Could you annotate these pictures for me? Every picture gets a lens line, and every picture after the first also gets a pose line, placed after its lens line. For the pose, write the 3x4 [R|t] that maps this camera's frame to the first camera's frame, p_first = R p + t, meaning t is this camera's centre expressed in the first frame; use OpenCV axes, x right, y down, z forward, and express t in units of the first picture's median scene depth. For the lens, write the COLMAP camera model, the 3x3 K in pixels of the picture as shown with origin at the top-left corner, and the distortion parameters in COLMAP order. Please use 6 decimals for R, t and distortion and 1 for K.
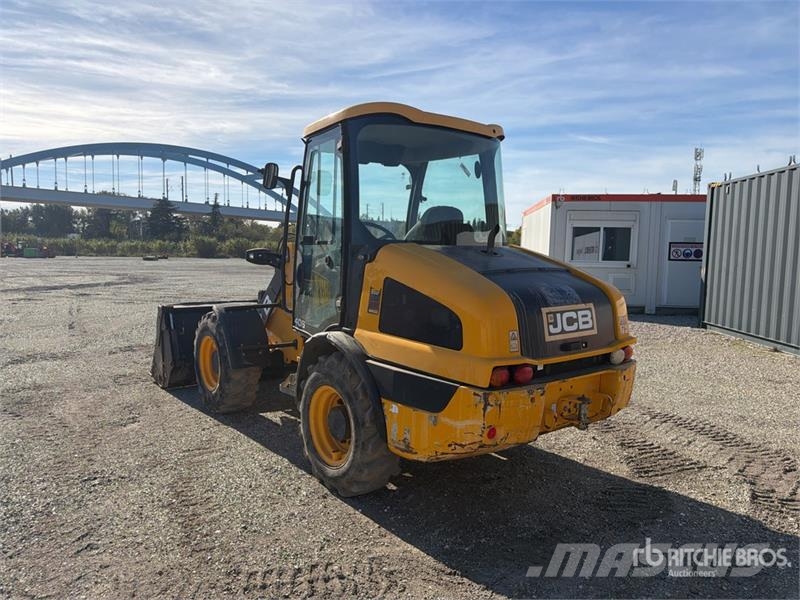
lens RADIAL K [[572.8, 0, 400.8], [0, 572.8, 304.0], [0, 0, 1]] dist [0.047866, -0.065750]
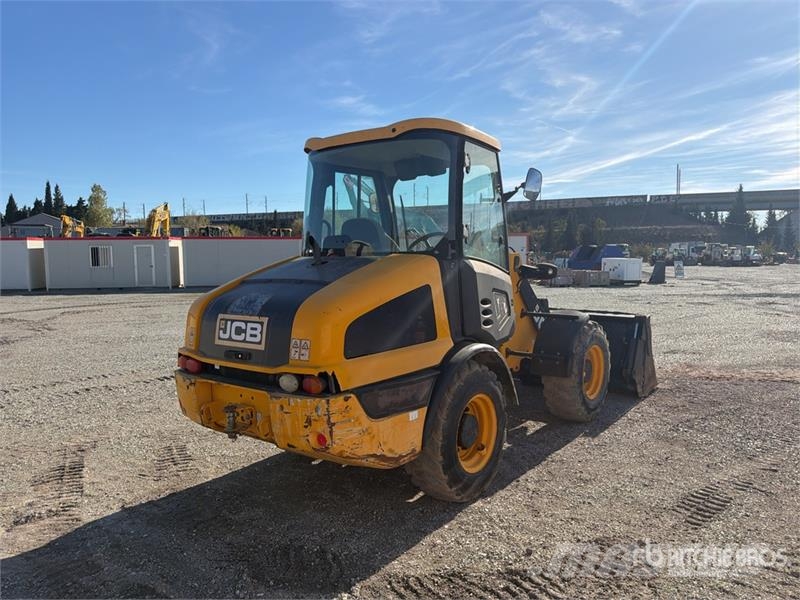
lens RADIAL K [[572.8, 0, 402.2], [0, 572.8, 294.3], [0, 0, 1]] dist [0.047866, -0.065750]
pose [[0.213128, 0.050338, -0.975727, 1.353826], [-0.071611, 0.996791, 0.035783, -0.092958], [0.974396, 0.062246, 0.216049, 1.052074]]
